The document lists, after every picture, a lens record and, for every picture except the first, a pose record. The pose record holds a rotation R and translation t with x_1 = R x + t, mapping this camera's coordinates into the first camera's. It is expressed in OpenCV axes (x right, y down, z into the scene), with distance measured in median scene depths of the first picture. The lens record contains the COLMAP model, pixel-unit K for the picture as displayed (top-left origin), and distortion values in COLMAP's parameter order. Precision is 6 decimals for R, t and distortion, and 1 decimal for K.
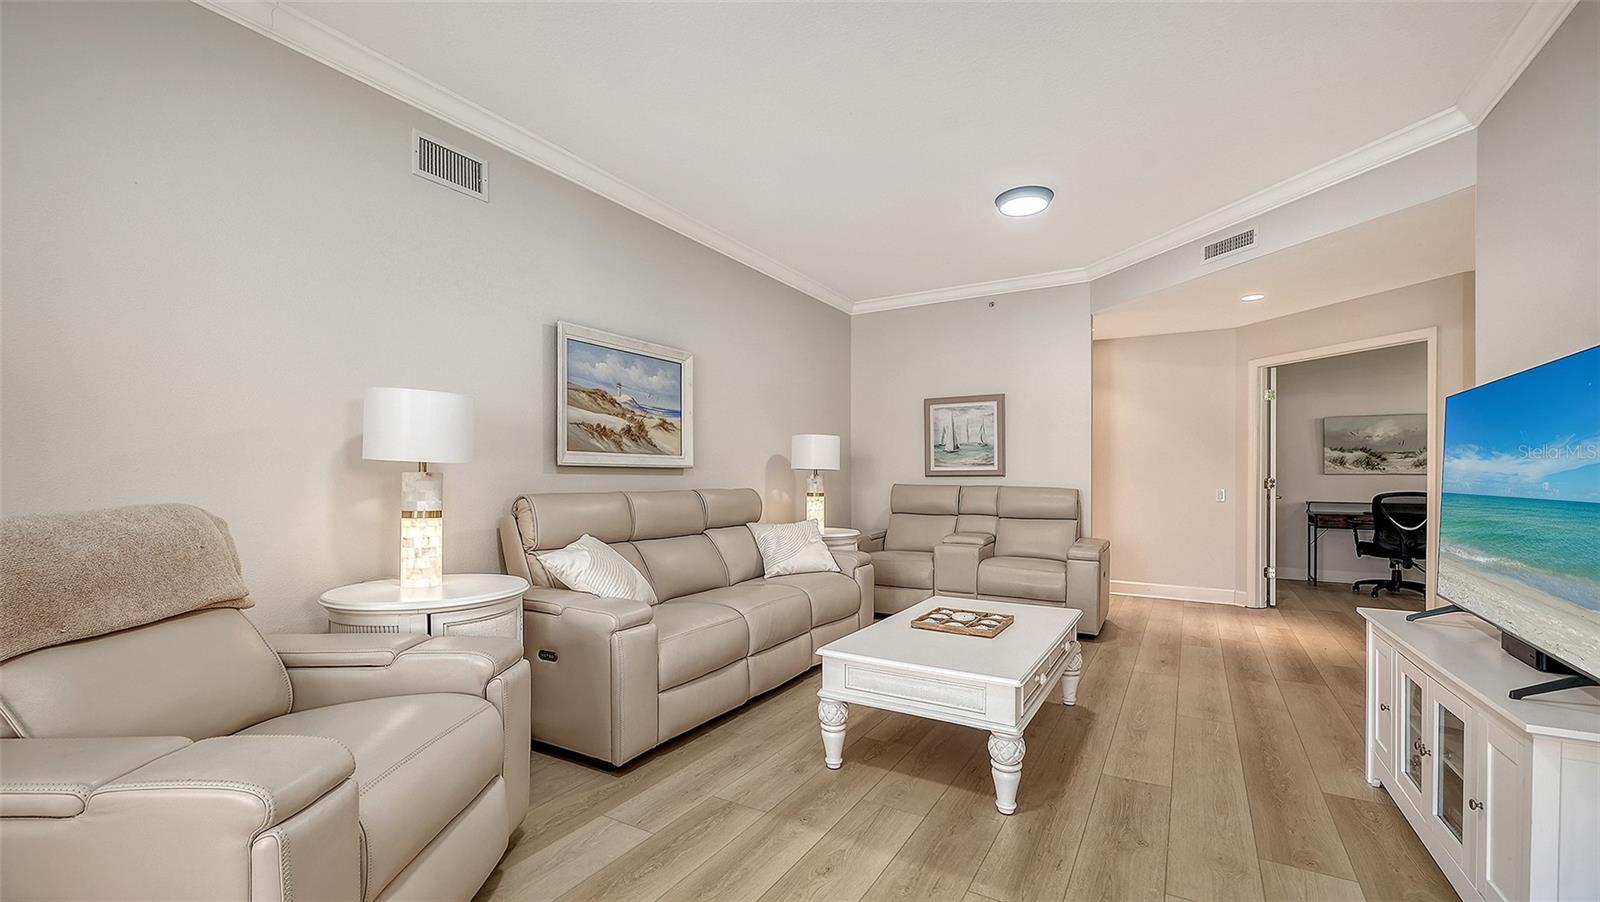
lens RADIAL K [[669.5, 0, 804.1], [0, 669.5, 477.1], [0, 0, 1]] dist [0.009290, 0.000358]
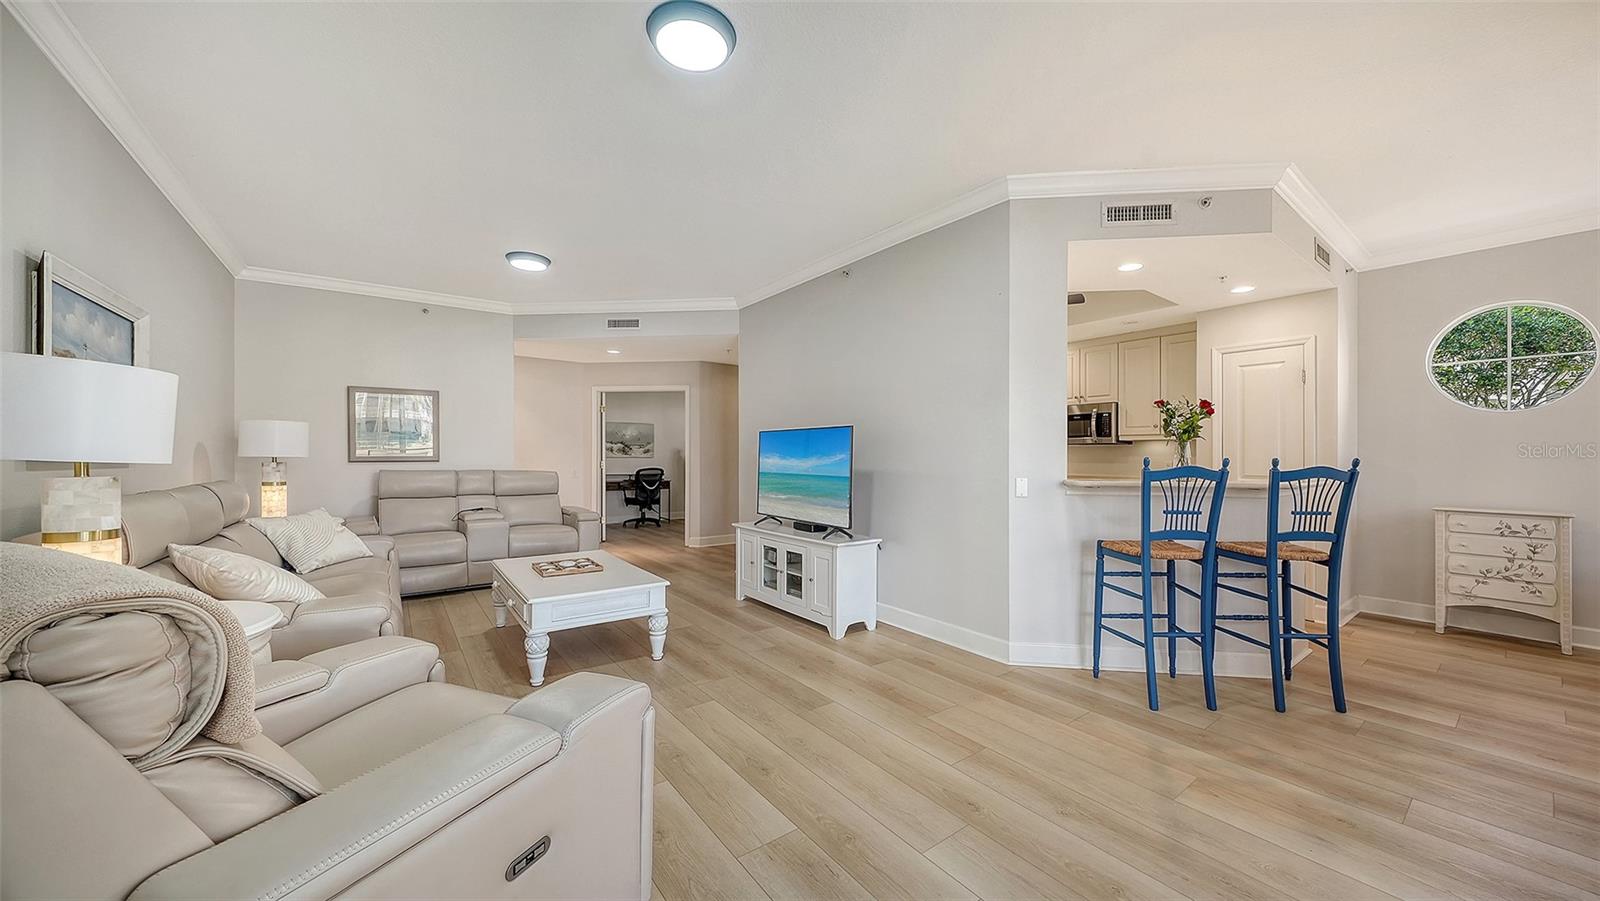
lens RADIAL K [[557.8, 0, 804.6], [0, 557.8, 457.5], [0, 0, 1]] dist [-0.001767, -0.000075]
pose [[0.399623, -0.002997, 0.916674, -0.341364], [-0.001320, 0.999992, 0.003845, -0.012964], [-0.916678, -0.002747, 0.399616, 0.026583]]
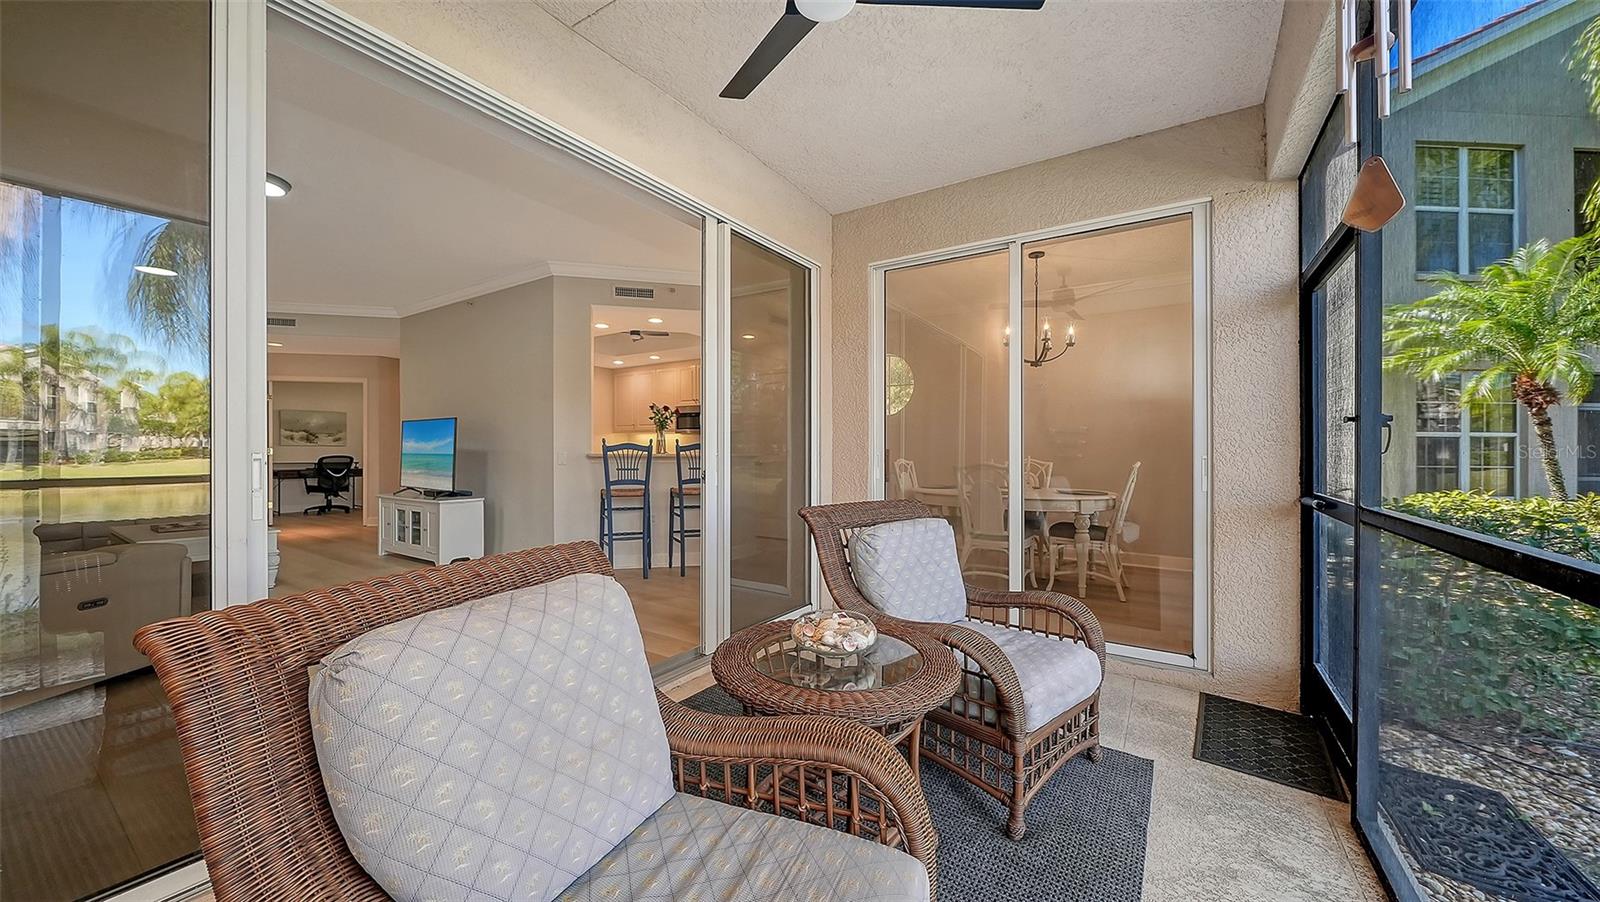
lens RADIAL K [[564.5, 0, 800.3], [0, 564.5, 447.4], [0, 0, 1]] dist [-0.001316, -0.000086]
pose [[0.062968, -0.000362, 0.998016, -0.697198], [0.001171, 0.999999, 0.000289, 0.005559], [-0.998015, 0.001151, 0.062968, -0.518847]]
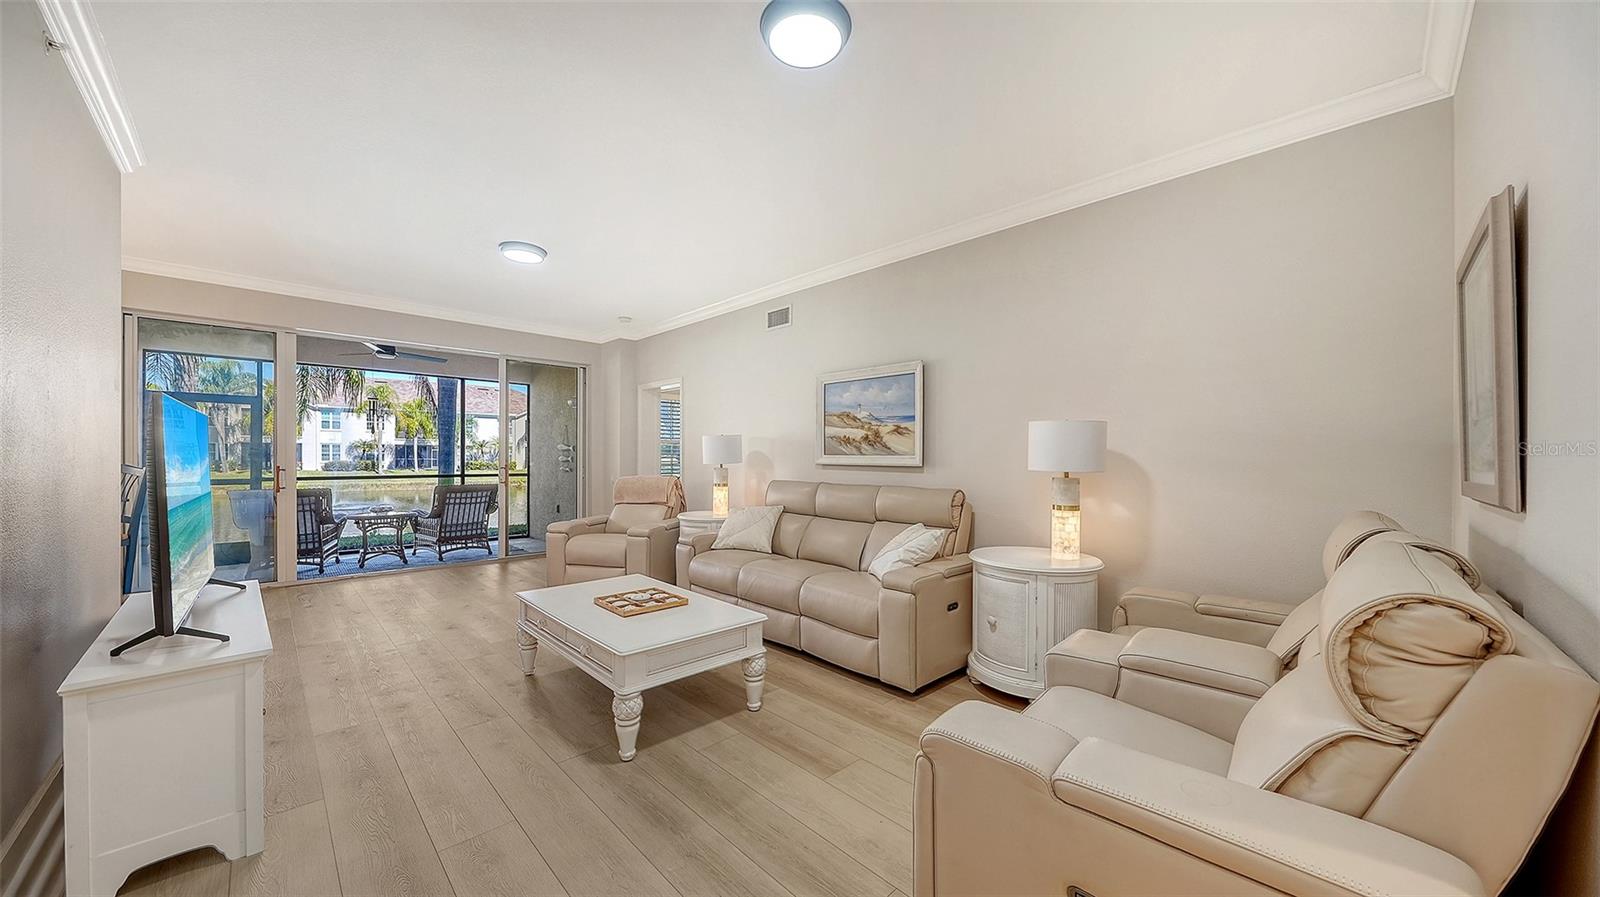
lens RADIAL K [[562.9, 0, 783.6], [0, 562.9, 454.5], [0, 0, 1]] dist [-0.001935, -0.000079]
pose [[-0.297758, -0.005326, -0.954627, 0.569826], [-0.005220, 0.999979, -0.003950, -0.021183], [0.954627, 0.003807, -0.297779, 0.788056]]
